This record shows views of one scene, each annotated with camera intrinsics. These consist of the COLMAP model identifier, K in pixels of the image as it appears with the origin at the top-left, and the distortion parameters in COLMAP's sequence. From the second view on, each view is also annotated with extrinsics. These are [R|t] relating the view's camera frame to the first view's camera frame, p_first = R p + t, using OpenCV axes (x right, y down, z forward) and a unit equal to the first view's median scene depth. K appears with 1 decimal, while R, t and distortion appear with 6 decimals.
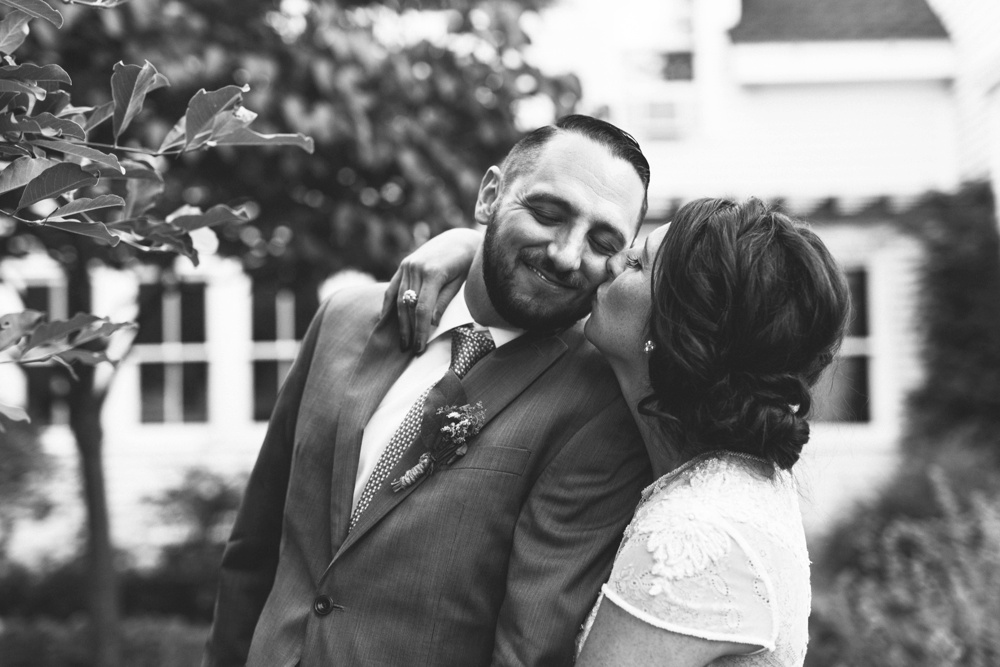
lens RADIAL K [[1474.8, 0, 490.3], [0, 1474.8, 340.1], [0, 0, 1]] dist [0.008924, 0.000000]
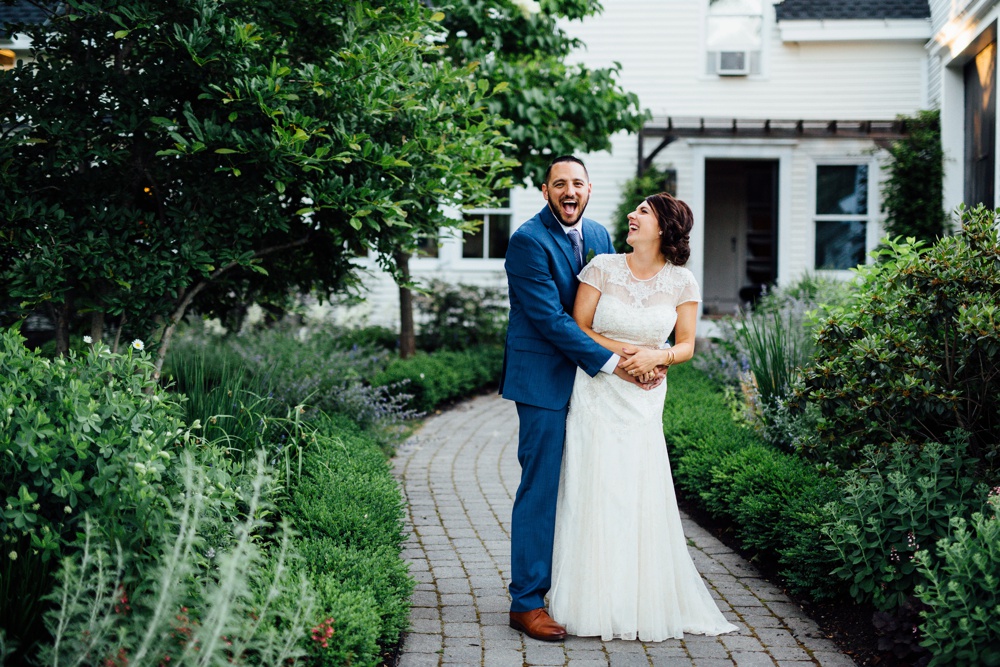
lens RADIAL K [[1474.8, 0, 494.3], [0, 1474.8, 327.9], [0, 0, 1]] dist [0.008924, 0.000000]
pose [[0.992094, 0.030865, -0.121643, 0.152329], [-0.019231, 0.995226, 0.095684, -0.046285], [0.124015, -0.092588, 0.987951, -1.457581]]
